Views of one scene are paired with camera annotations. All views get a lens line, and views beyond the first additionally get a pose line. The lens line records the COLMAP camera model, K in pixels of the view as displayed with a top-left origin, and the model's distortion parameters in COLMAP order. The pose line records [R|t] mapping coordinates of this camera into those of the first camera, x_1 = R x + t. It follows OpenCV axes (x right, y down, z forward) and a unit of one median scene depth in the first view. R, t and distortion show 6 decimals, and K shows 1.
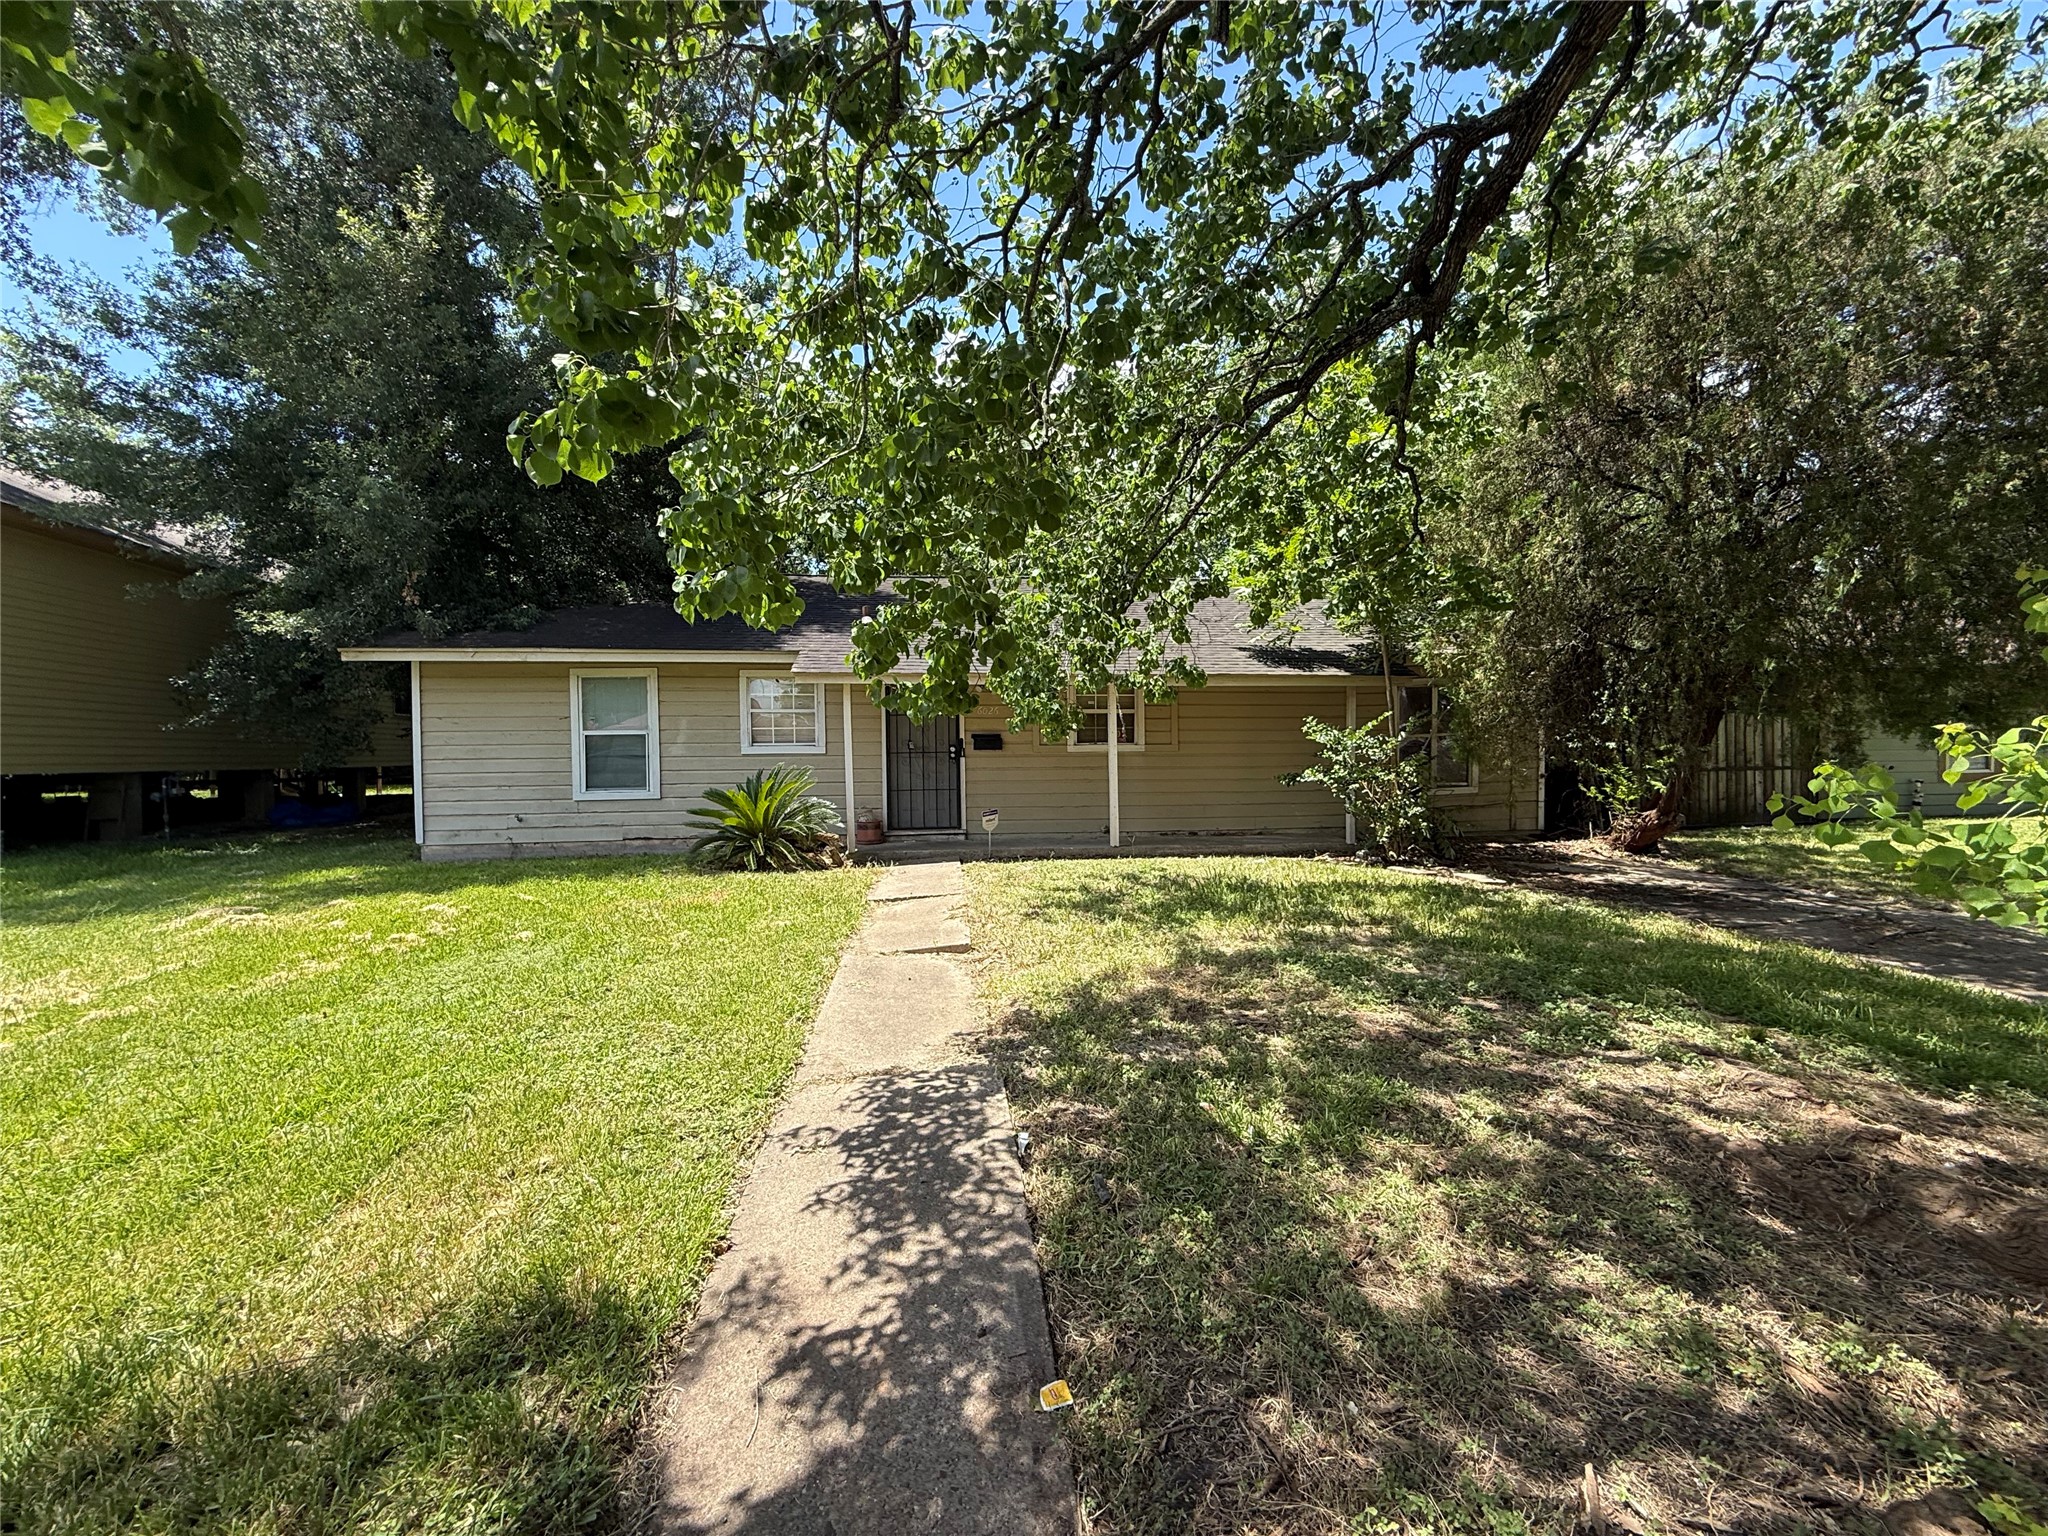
lens RADIAL K [[817.7, 0, 1024.9], [0, 817.7, 770.9], [0, 0, 1]] dist [-0.001750, -0.000233]
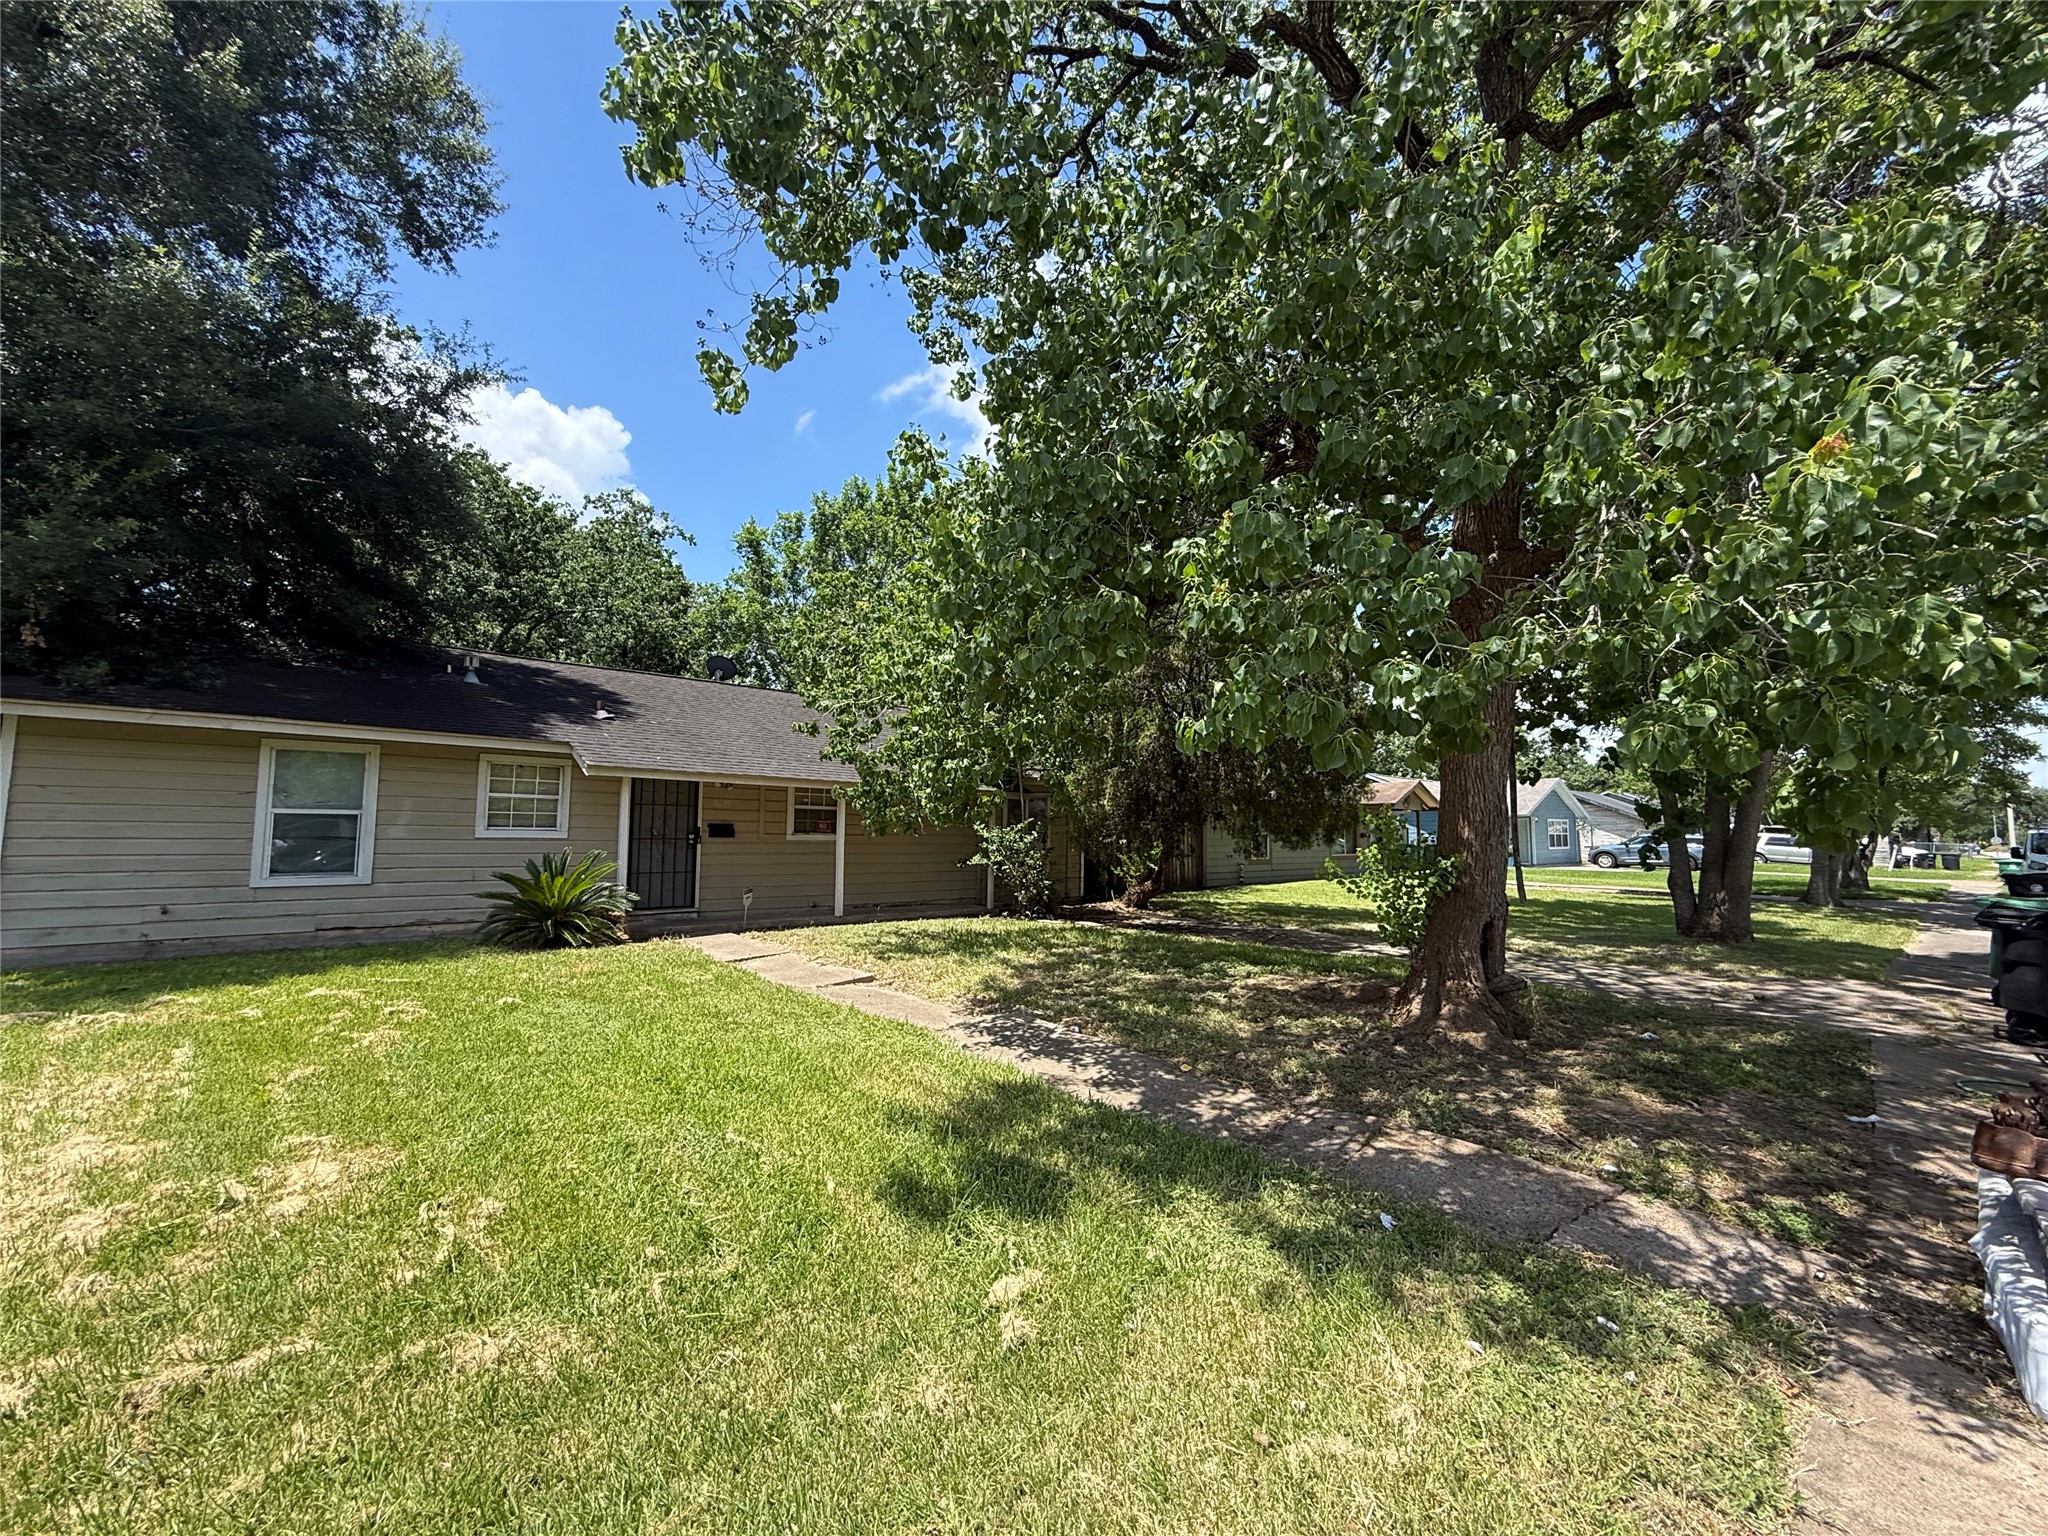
lens RADIAL K [[817.7, 0, 1023.0], [0, 817.7, 768.8], [0, 0, 1]] dist [-0.001750, -0.000233]
pose [[0.815775, 0.065249, 0.574677, -0.399057], [-0.004388, 0.994286, -0.106662, -0.000851], [-0.578353, 0.084491, 0.811400, -0.209396]]
